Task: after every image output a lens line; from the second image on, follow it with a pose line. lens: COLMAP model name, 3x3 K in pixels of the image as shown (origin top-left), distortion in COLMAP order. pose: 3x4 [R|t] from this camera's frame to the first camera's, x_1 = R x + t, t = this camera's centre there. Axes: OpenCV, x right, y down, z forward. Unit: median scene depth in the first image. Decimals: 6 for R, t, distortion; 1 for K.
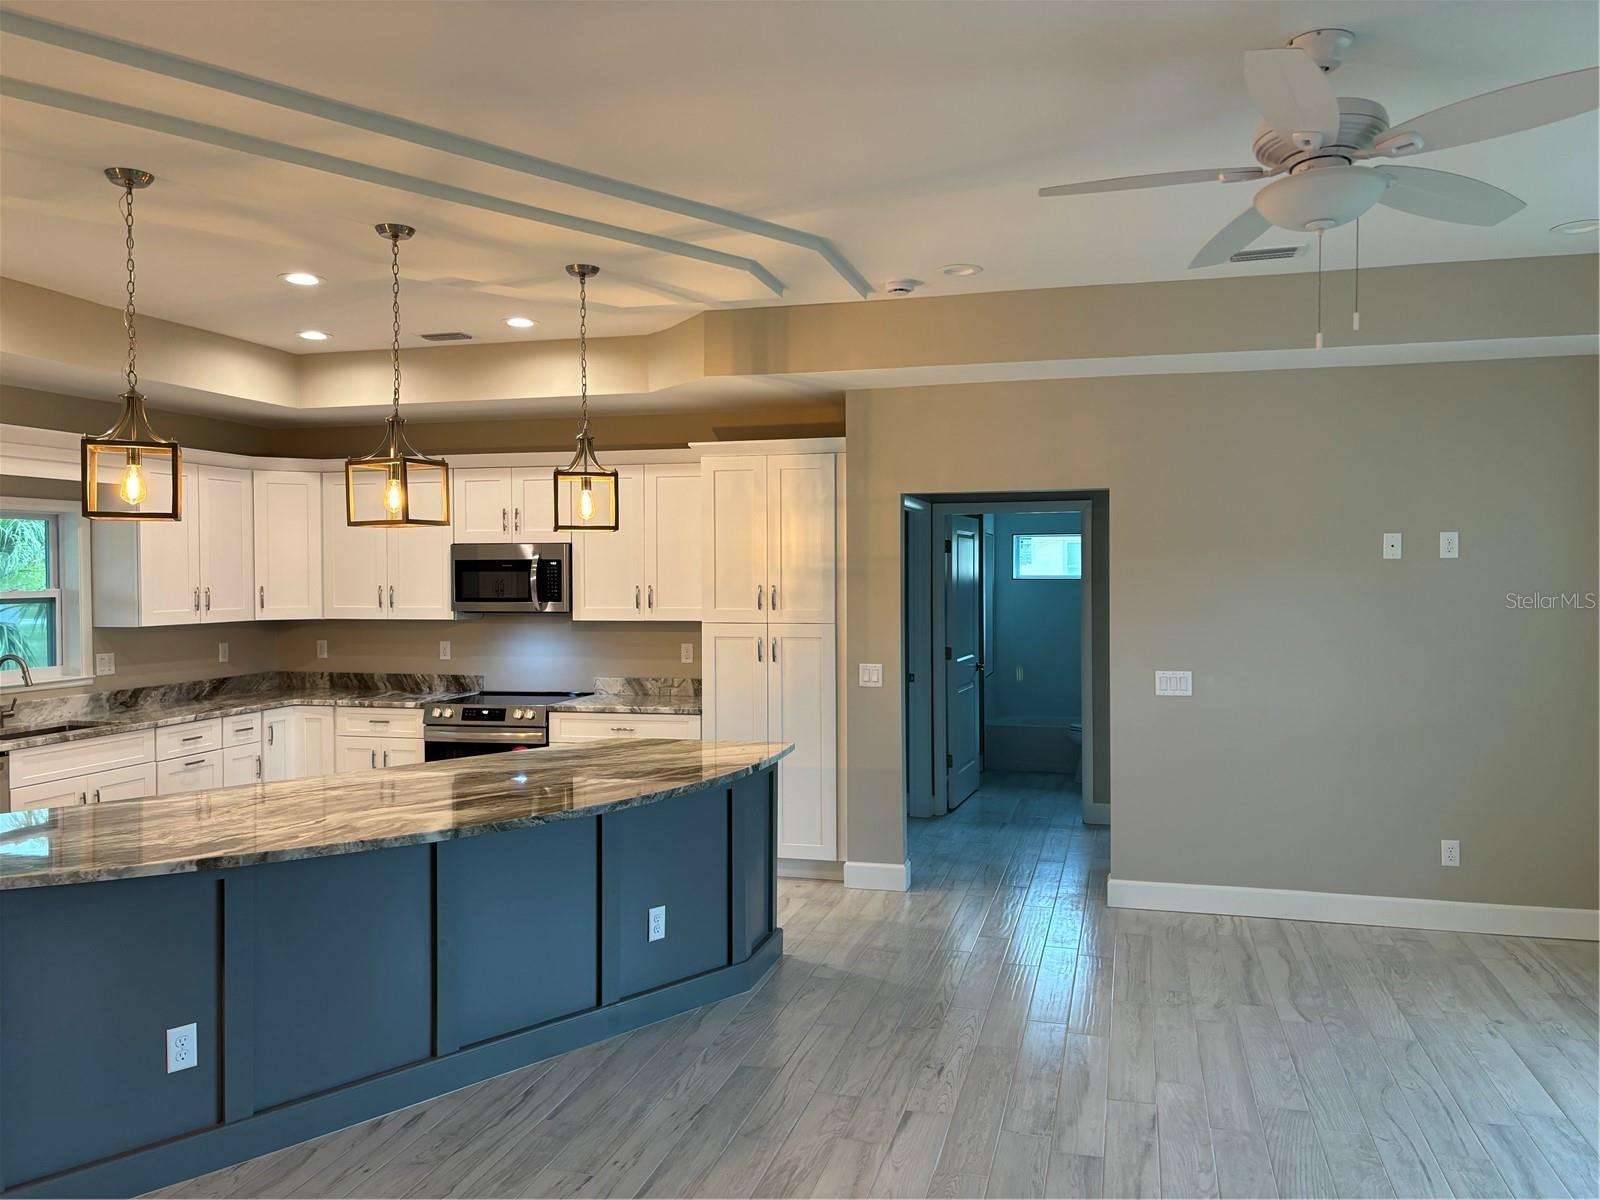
lens RADIAL K [[1209.5, 0, 799.3], [0, 1209.5, 594.0], [0, 0, 1]] dist [0.030430, -0.010914]
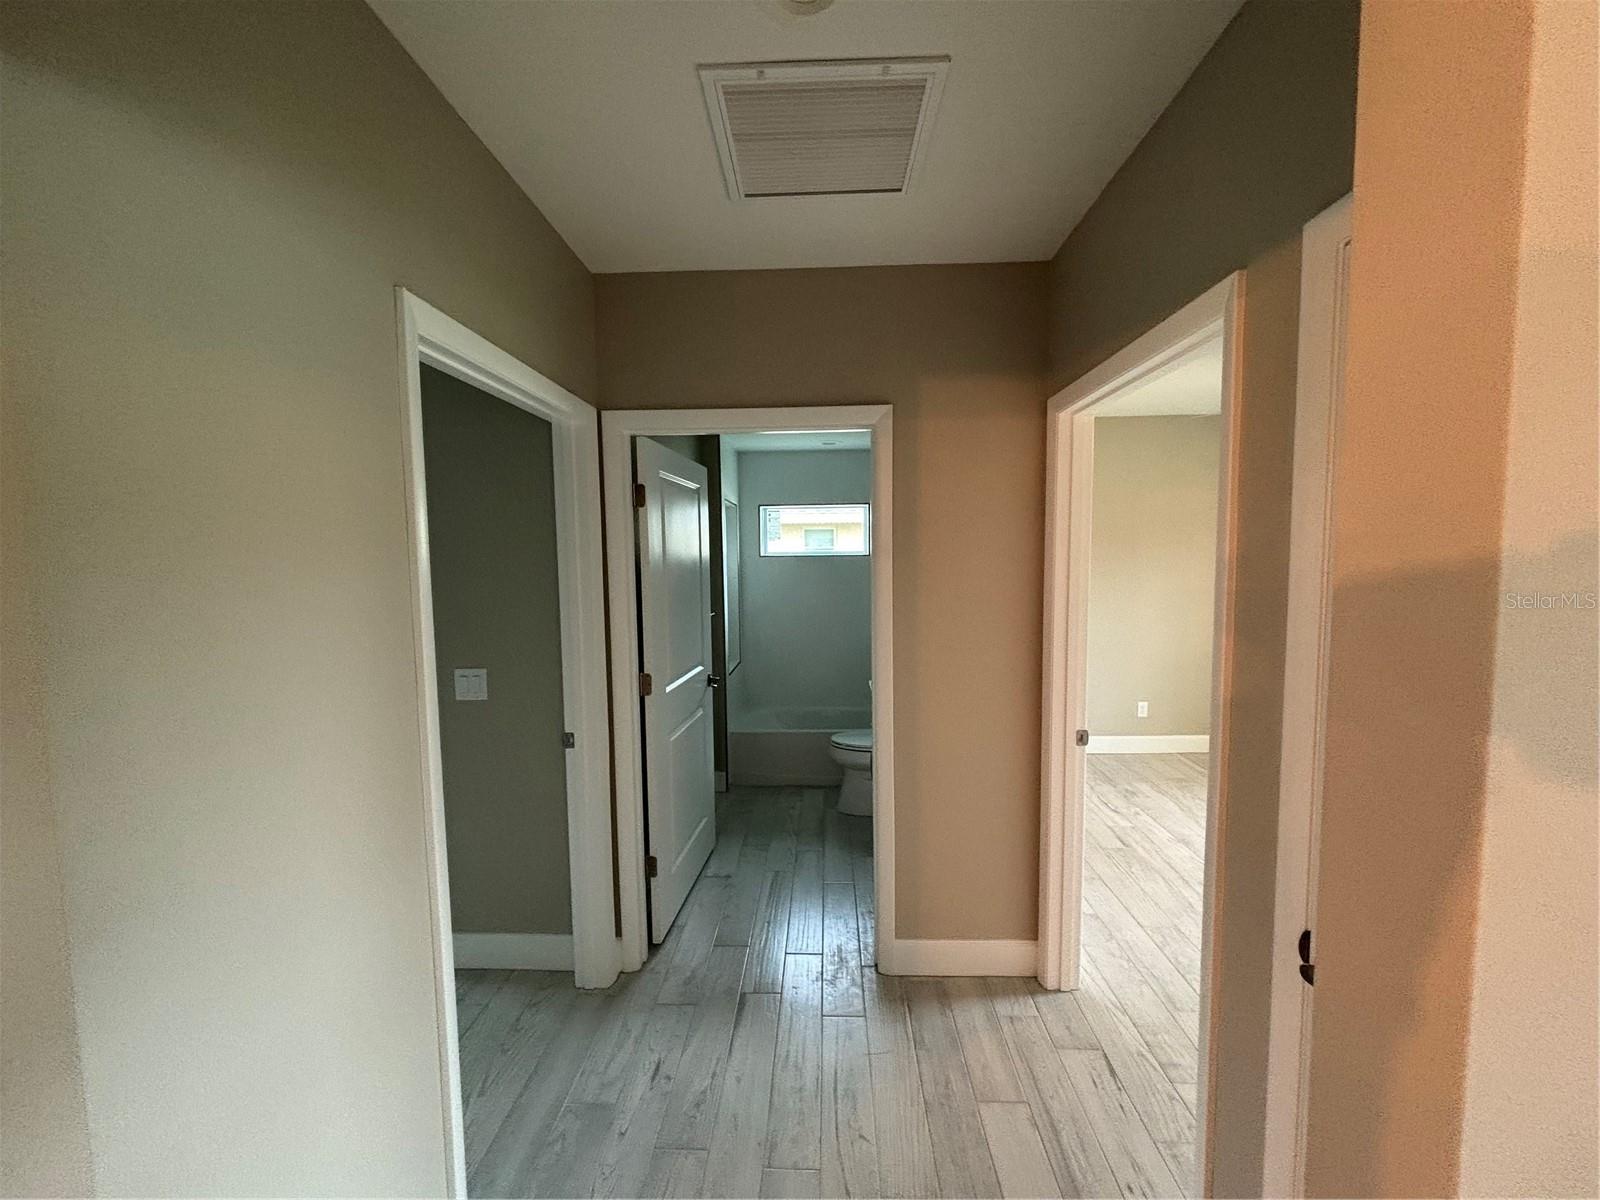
lens RADIAL K [[645.8, 0, 807.0], [0, 645.8, 601.6], [0, 0, 1]] dist [0.003833, 0.002296]
pose [[0.974713, -0.028723, 0.221608, 0.100794], [0.015819, 0.998086, 0.059785, -0.007792], [-0.222901, -0.054767, 0.973302, 0.518000]]
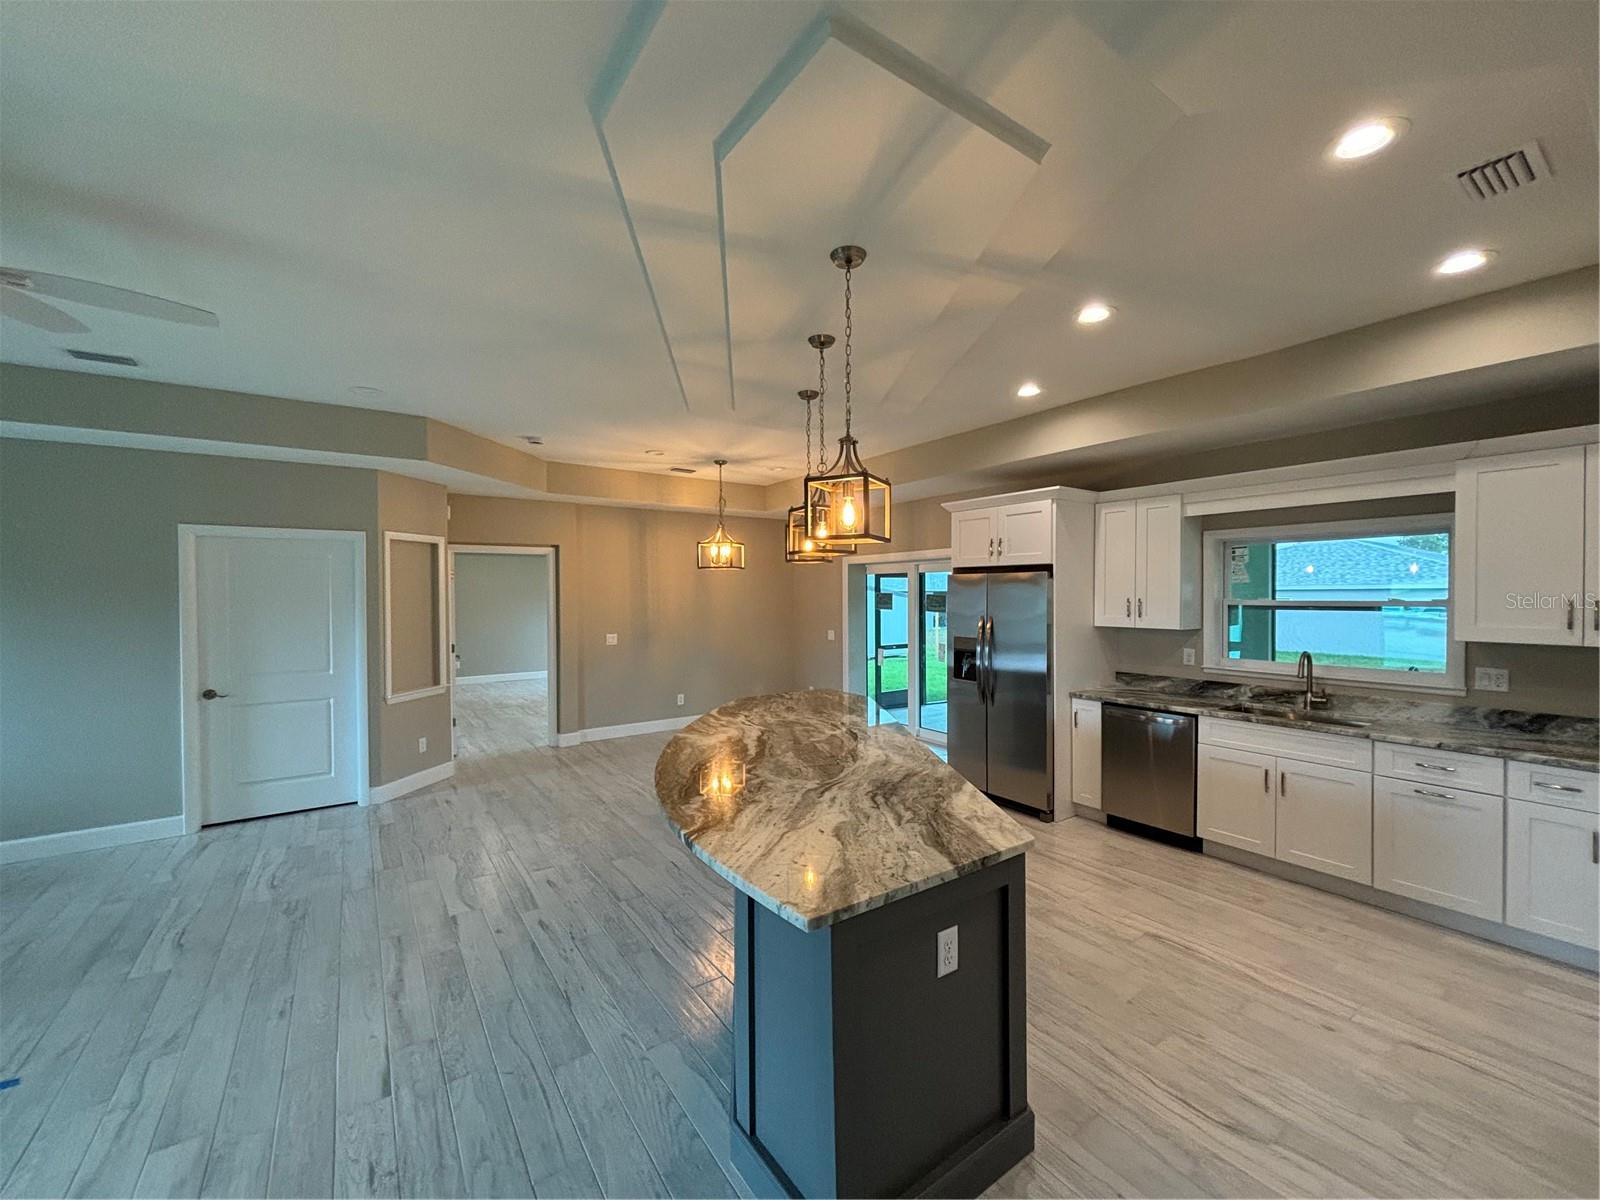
lens RADIAL K [[645.8, 0, 798.4], [0, 645.8, 606.4], [0, 0, 1]] dist [0.003833, 0.002296]
pose [[-0.640110, 0.022564, -0.767951, 0.272945], [-0.004244, 0.999449, 0.032904, -0.022016], [0.768271, 0.024322, -0.639662, 1.552126]]
